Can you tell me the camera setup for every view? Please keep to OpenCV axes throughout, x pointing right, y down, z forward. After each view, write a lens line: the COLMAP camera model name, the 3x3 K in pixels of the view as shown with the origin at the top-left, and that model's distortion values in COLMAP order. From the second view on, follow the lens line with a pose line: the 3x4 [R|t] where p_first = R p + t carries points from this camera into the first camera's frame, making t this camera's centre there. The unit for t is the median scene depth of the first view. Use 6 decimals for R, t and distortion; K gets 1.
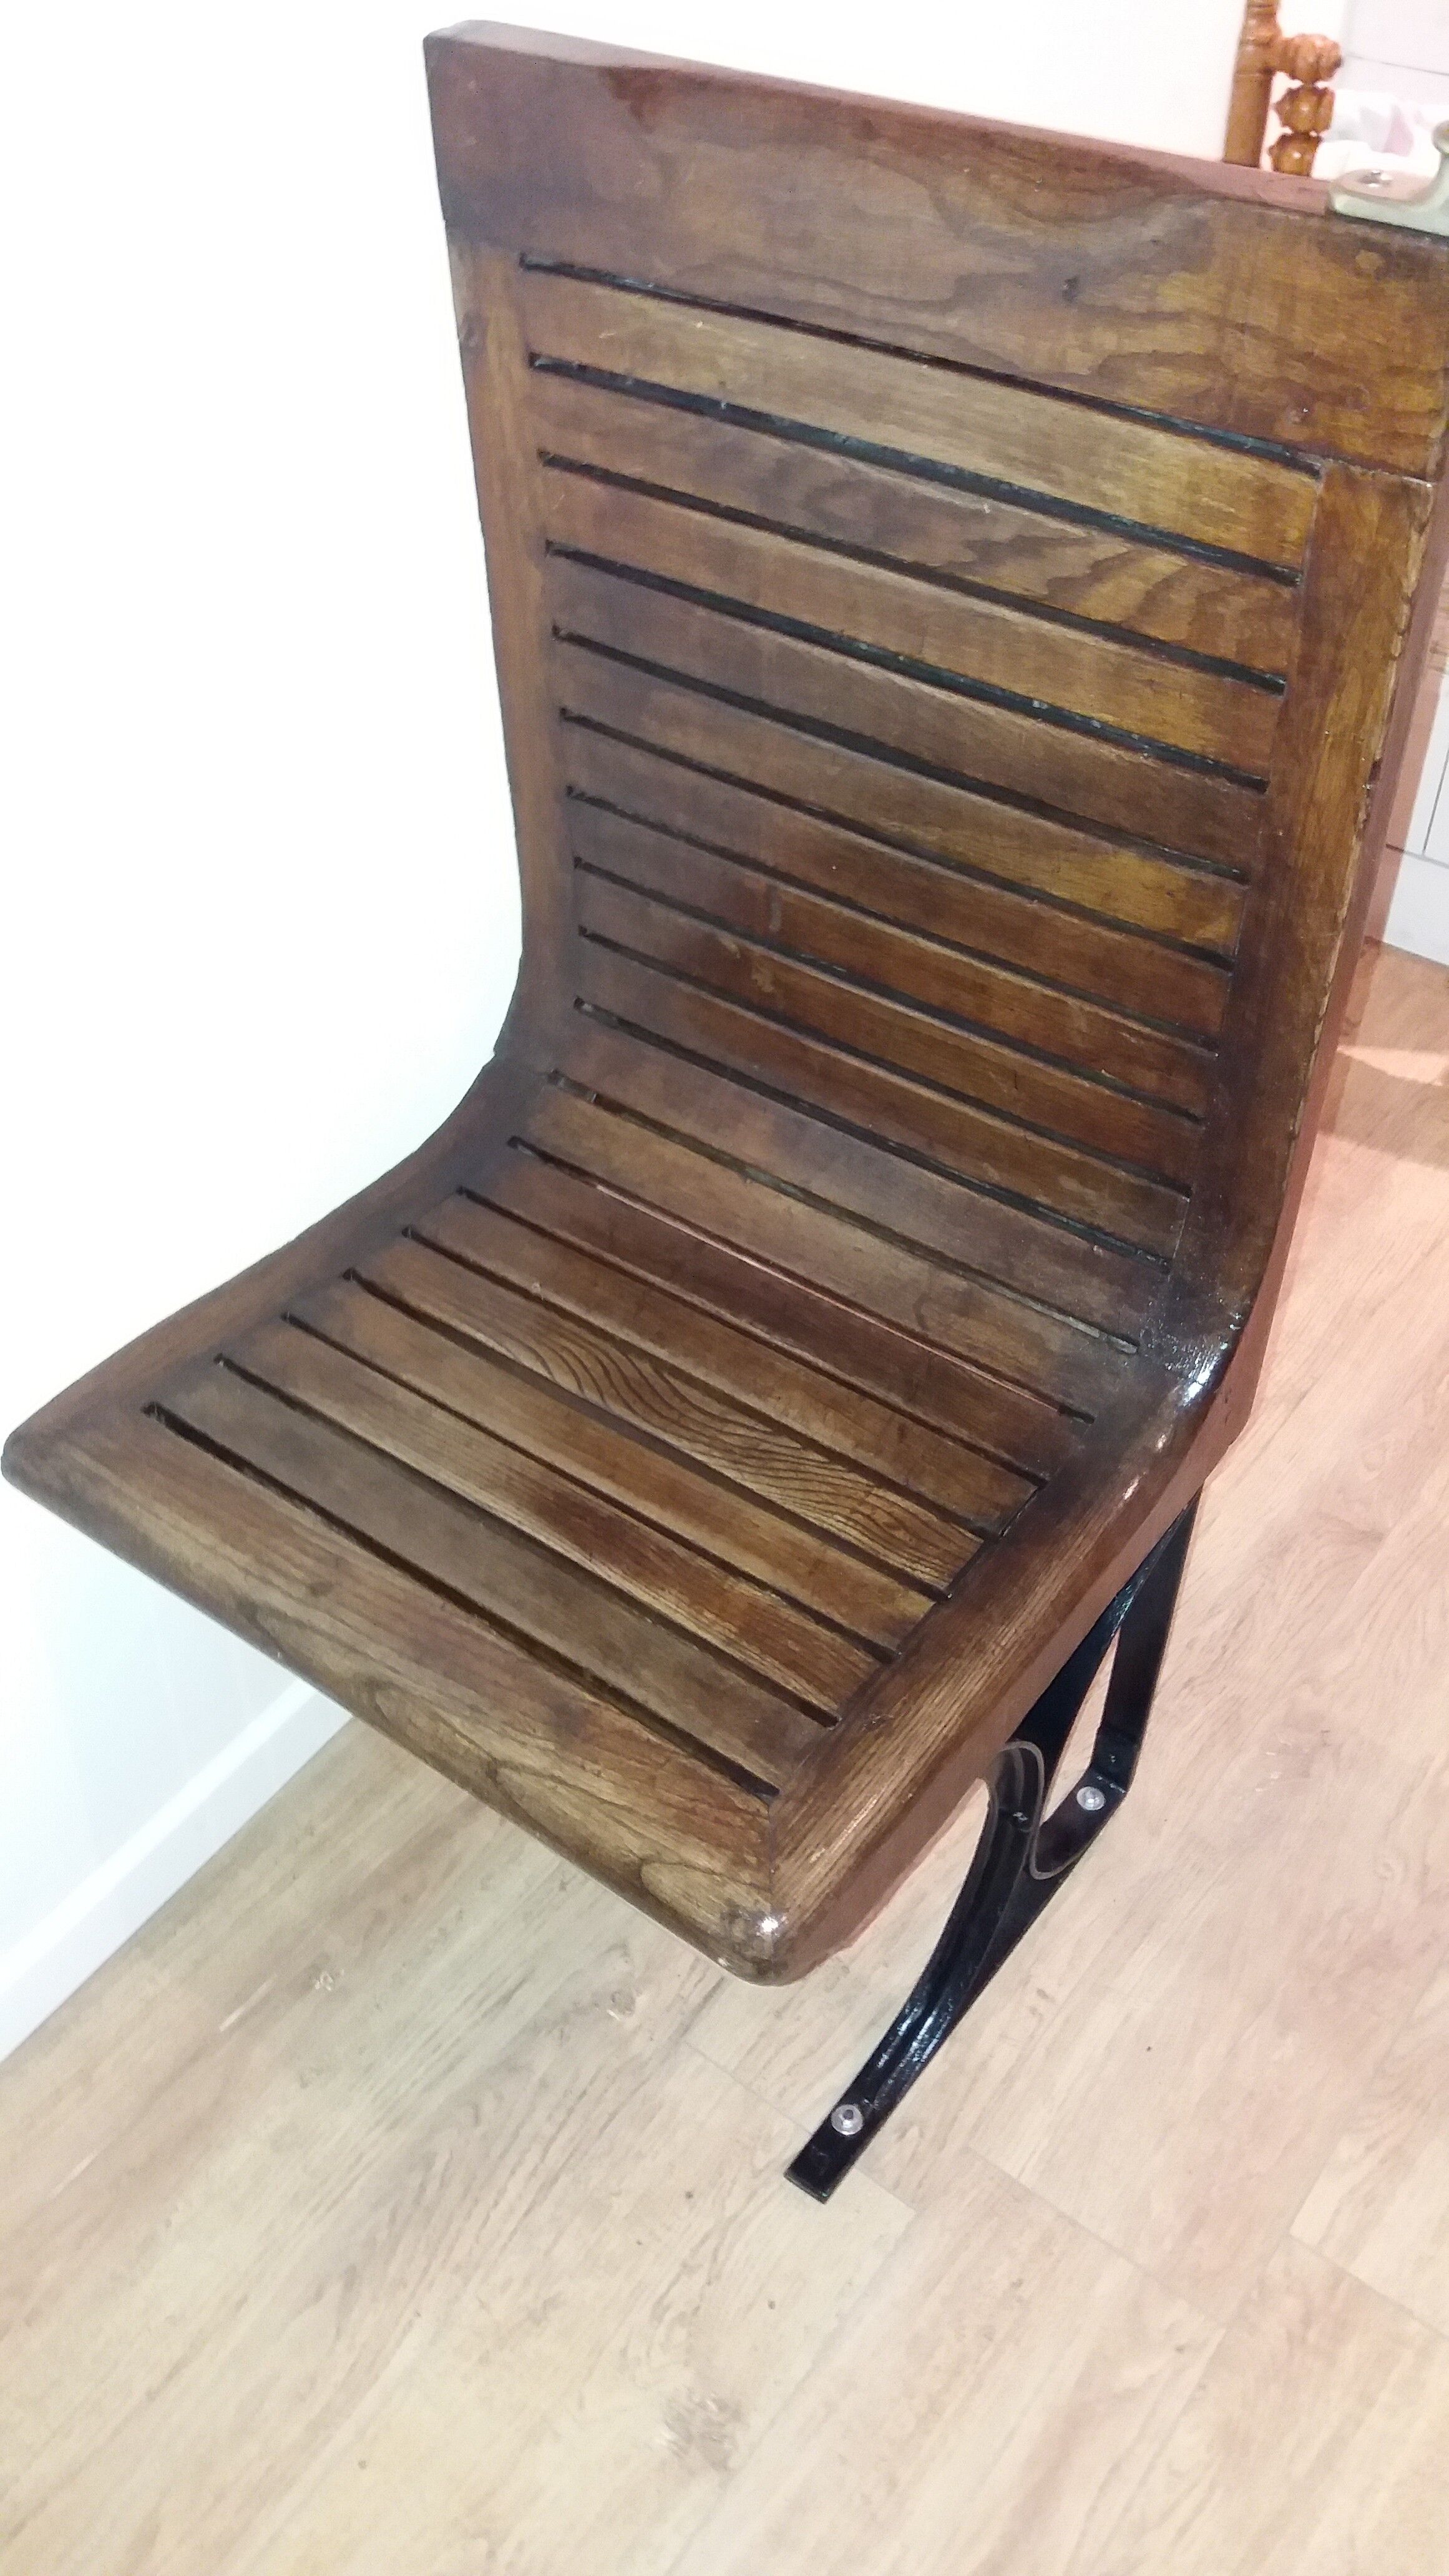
lens RADIAL K [[2114.0, 0, 724.5], [0, 2114.0, 1288.0], [0, 0, 1]] dist [-0.007586, -0.007404]
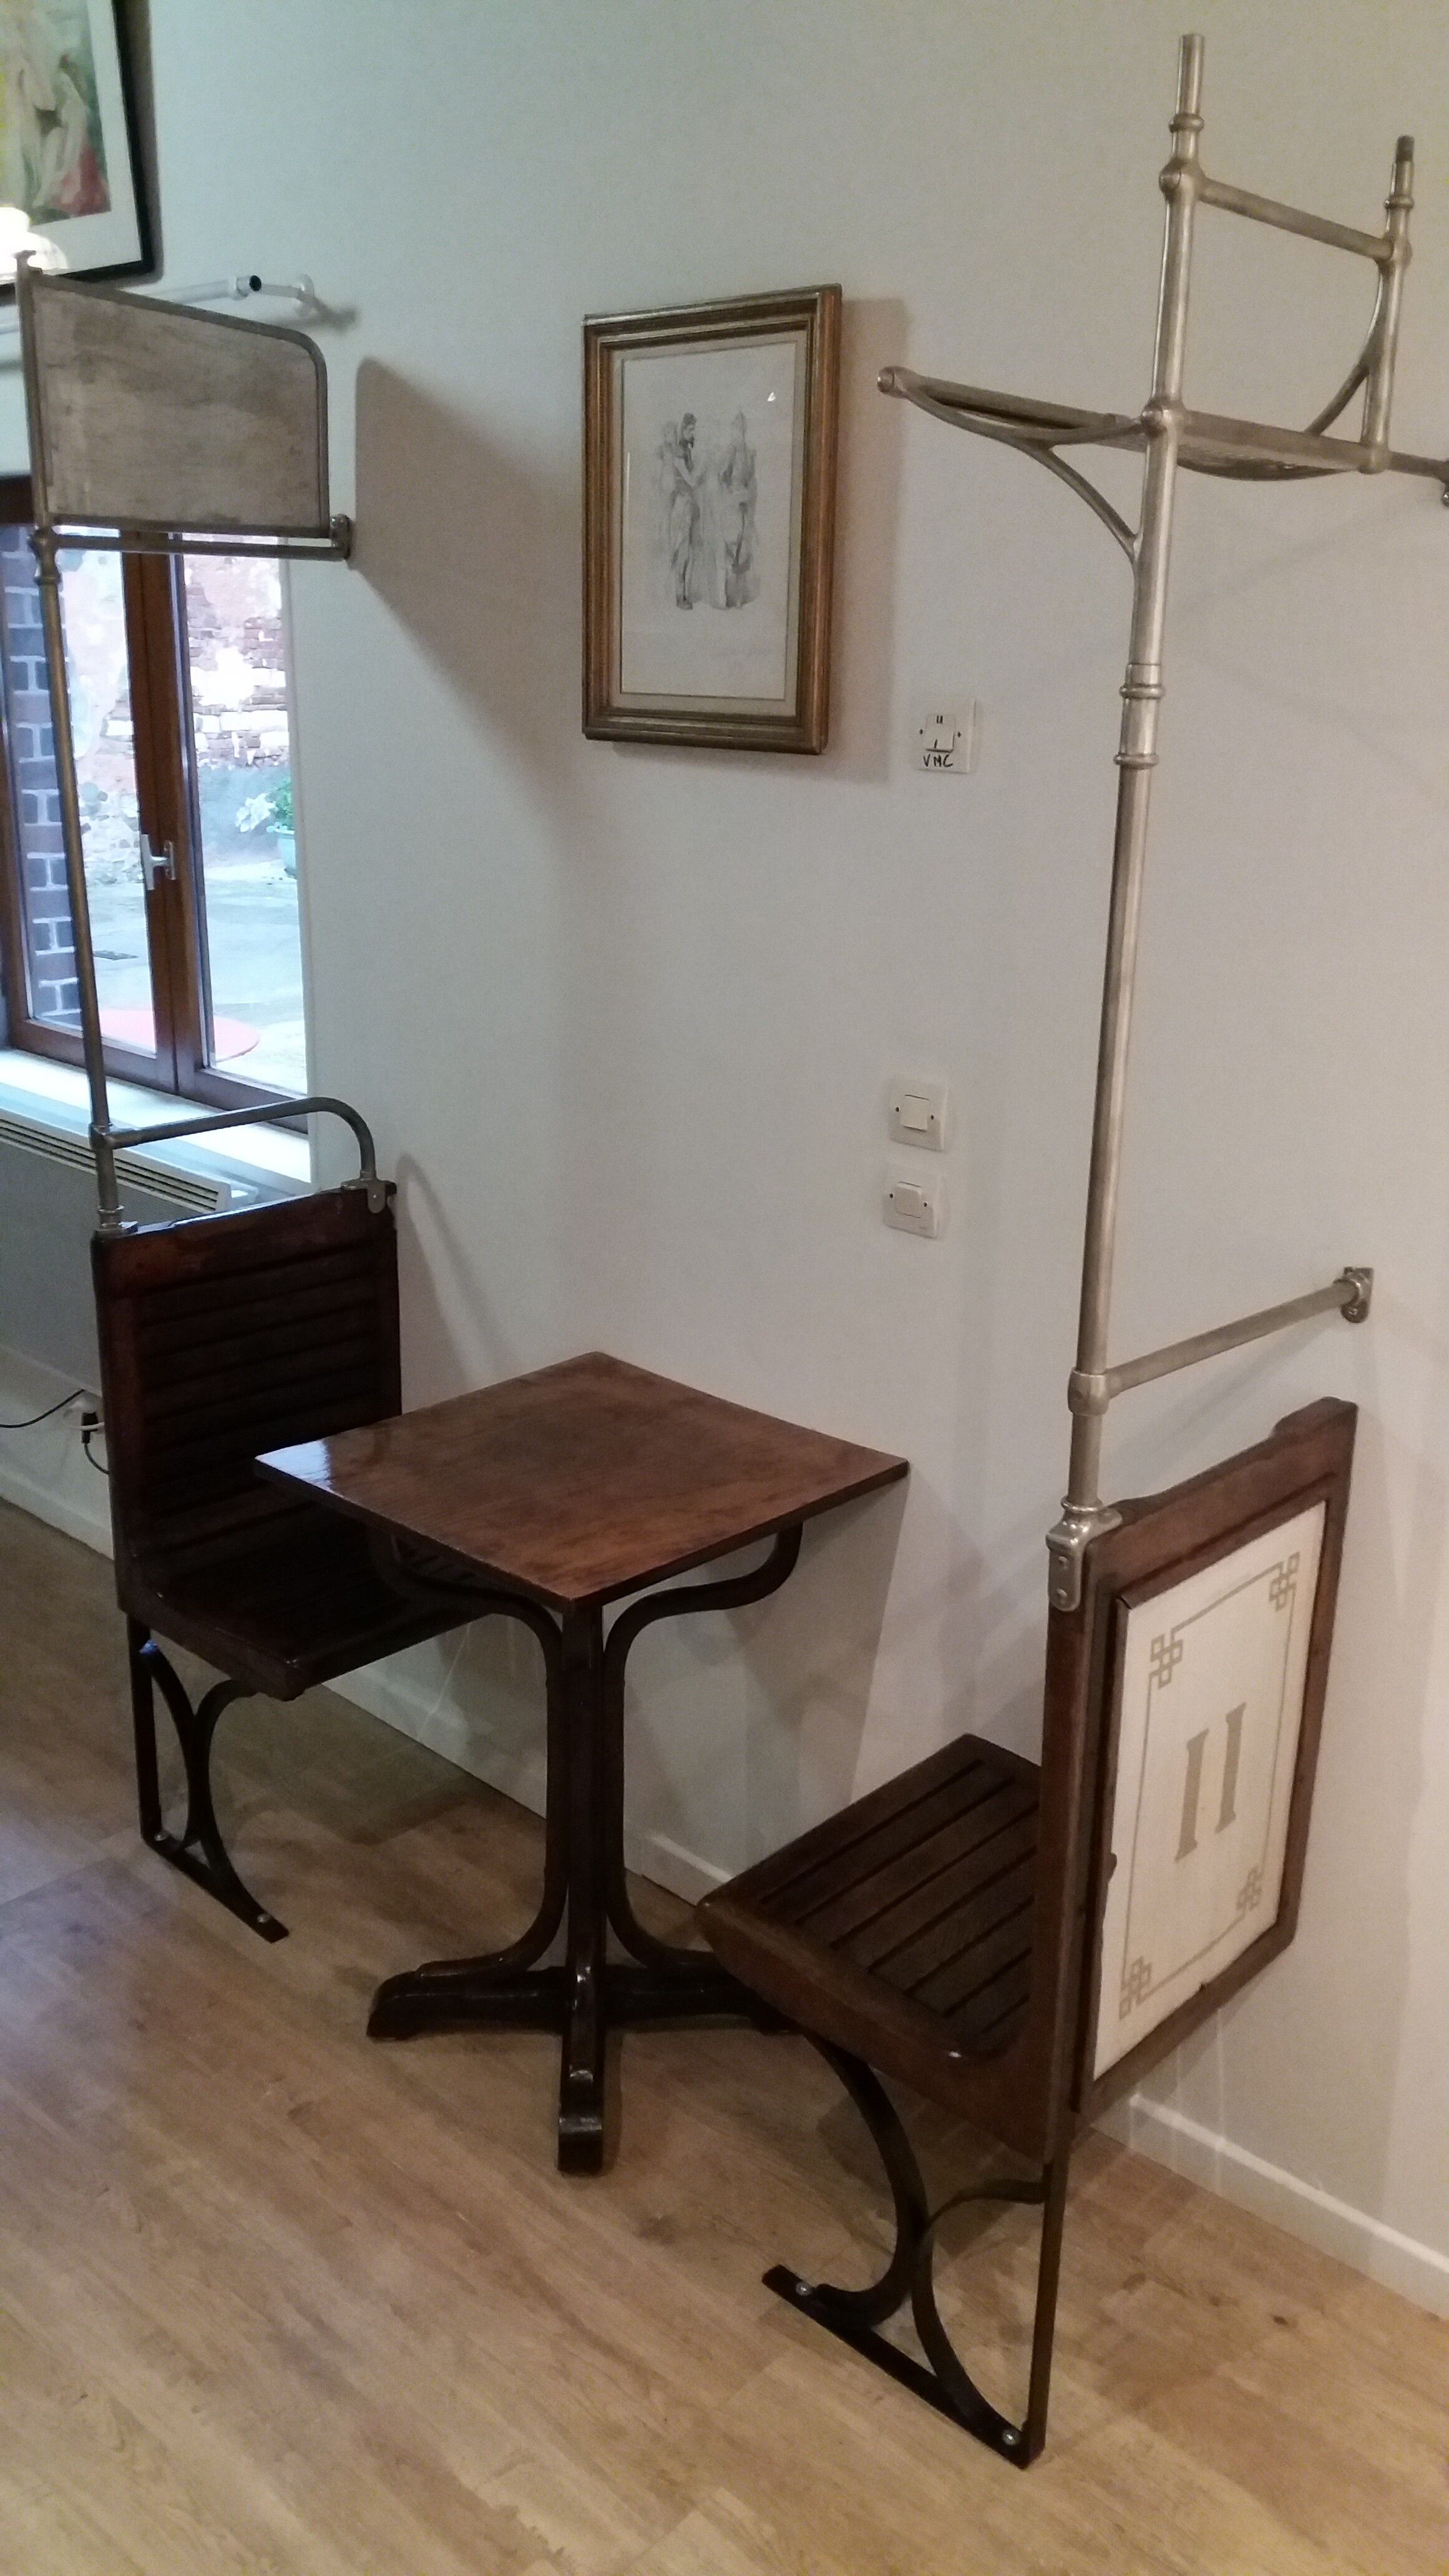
lens RADIAL K [[2025.9, 0, 716.9], [0, 2025.9, 1324.8], [0, 0, 1]] dist [0.035965, -0.052603]
pose [[-0.092972, 0.331089, -0.939008, 1.589337], [-0.710753, 0.638382, 0.295462, -0.664486], [0.697270, 0.694873, 0.175970, 0.070291]]
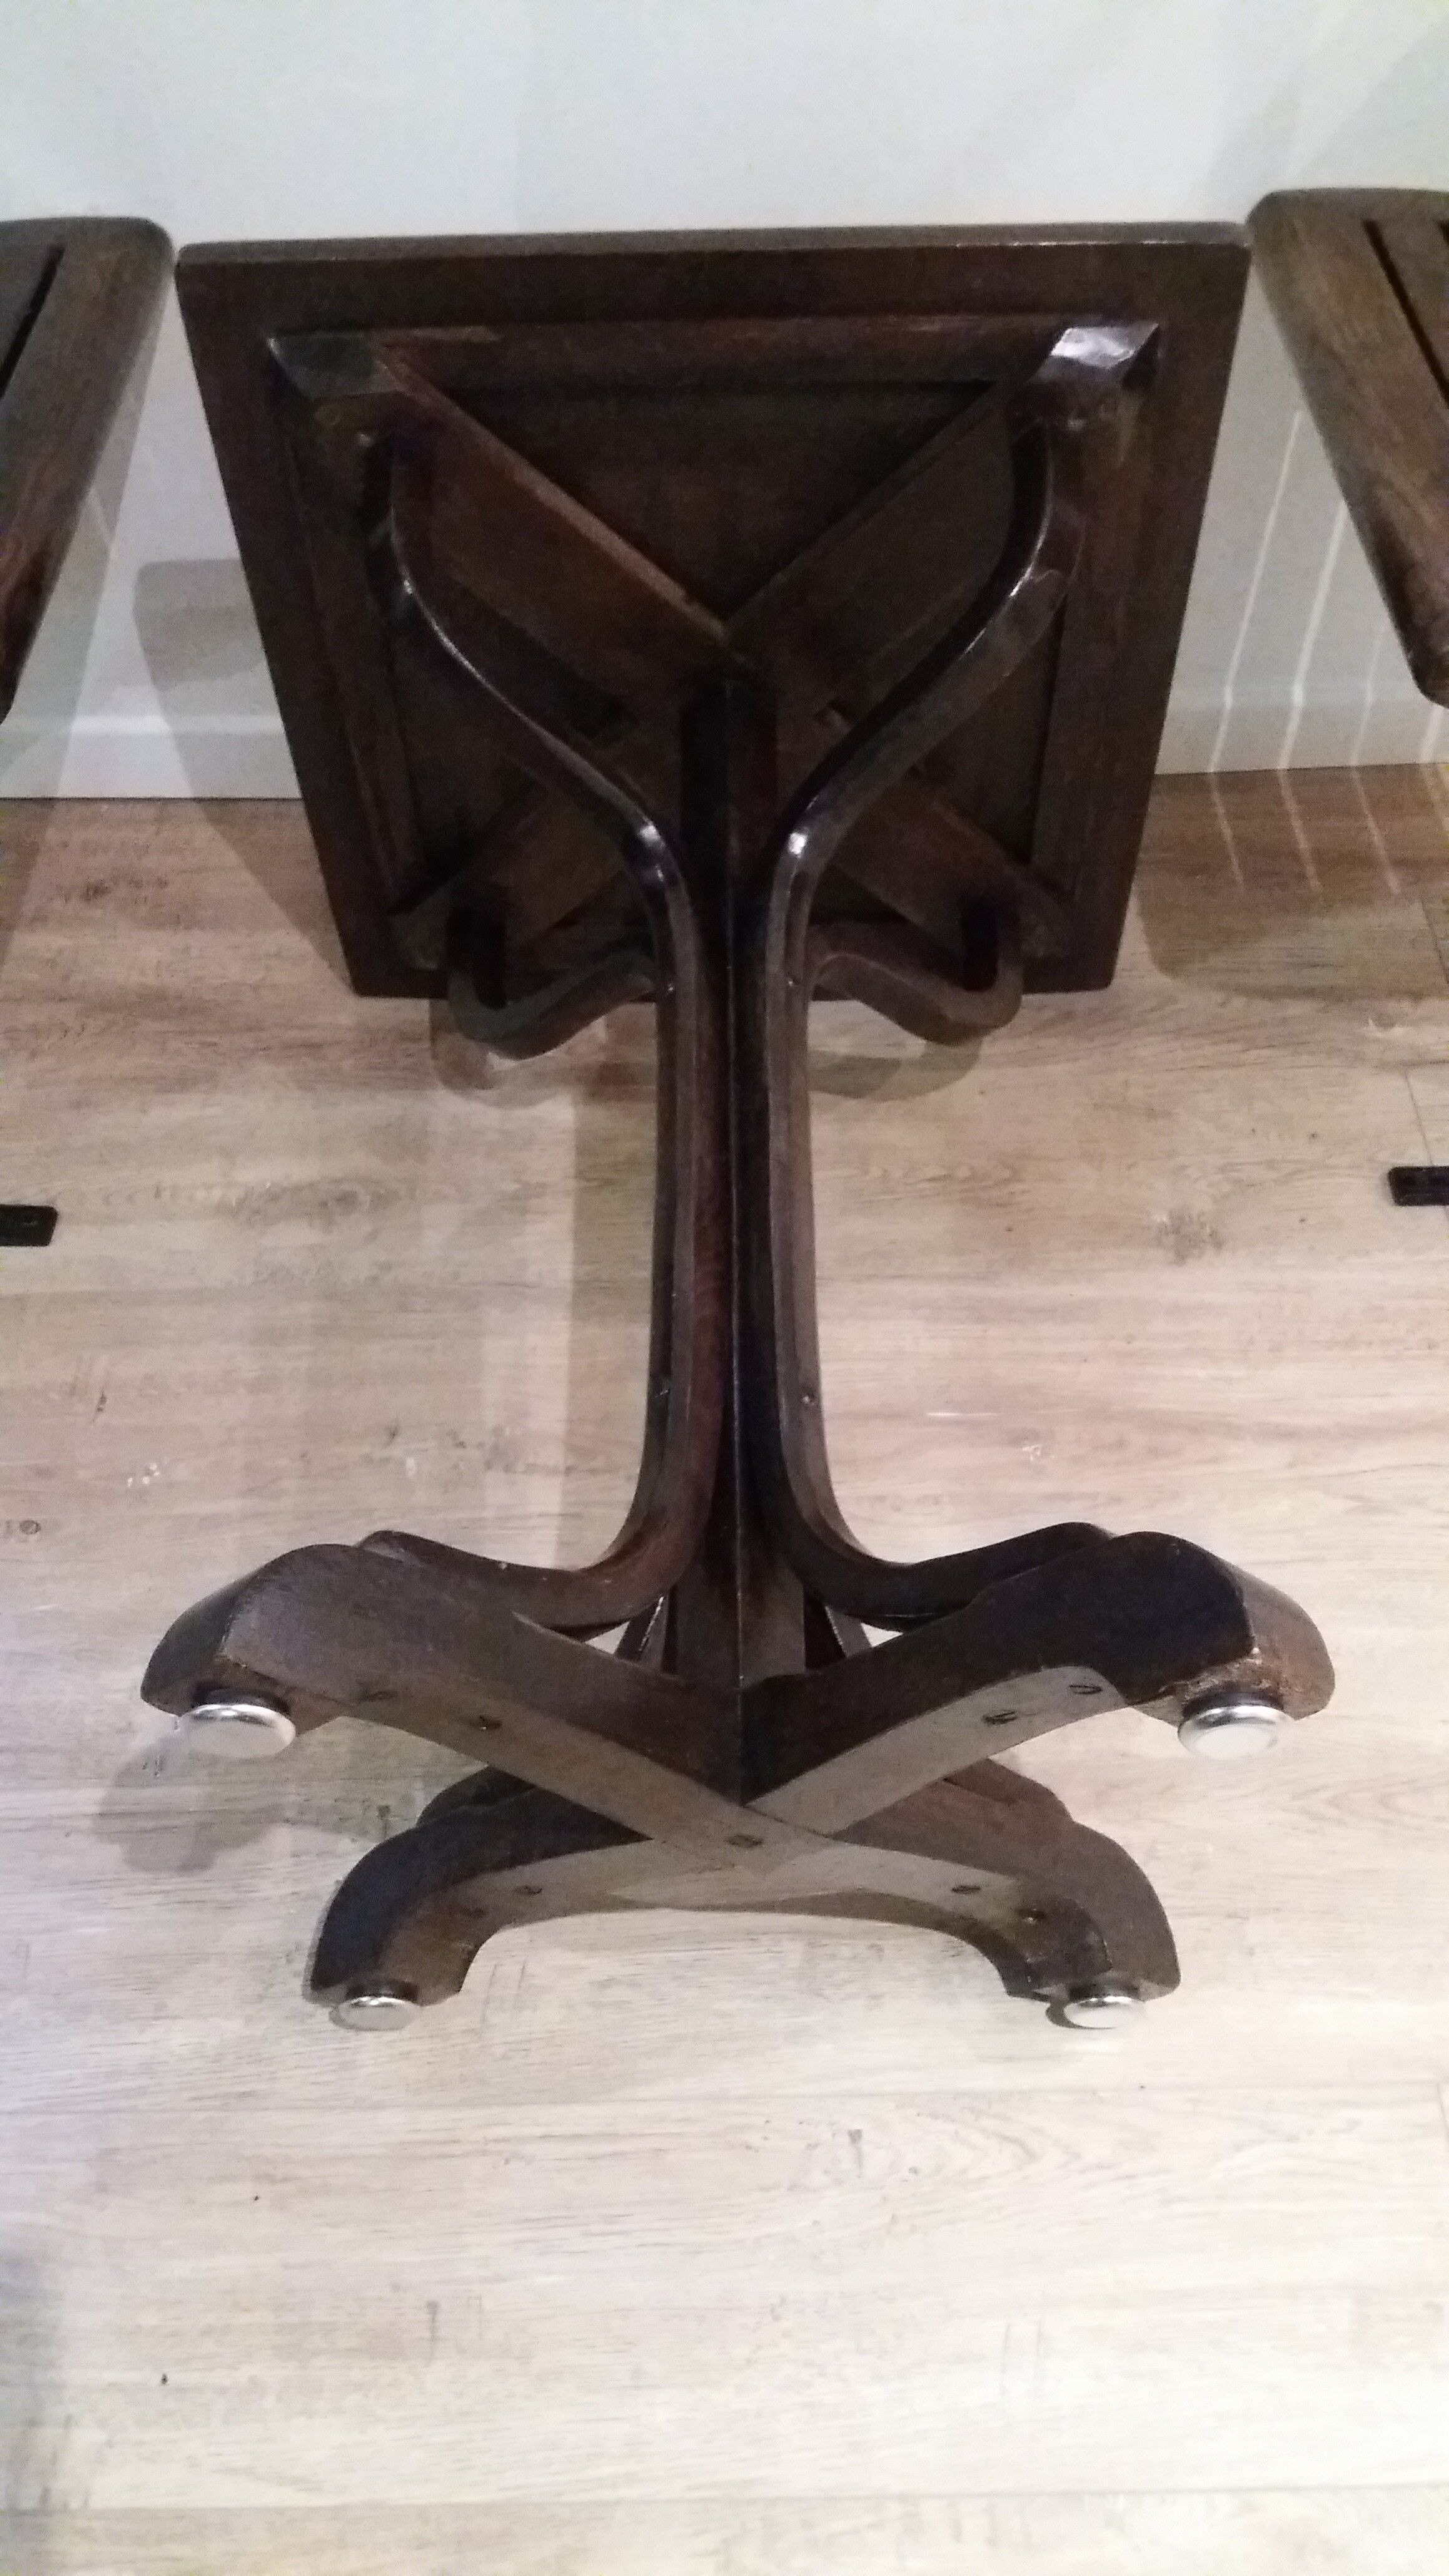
lens RADIAL K [[2114.0, 0, 724.5], [0, 2114.0, 1288.0], [0, 0, 1]] dist [-0.007586, -0.007404]
pose [[0.610870, 0.614991, -0.498621, 0.453050], [-0.541455, 0.783992, 0.303616, 0.347811], [0.577636, 0.084511, 0.811908, -0.130066]]
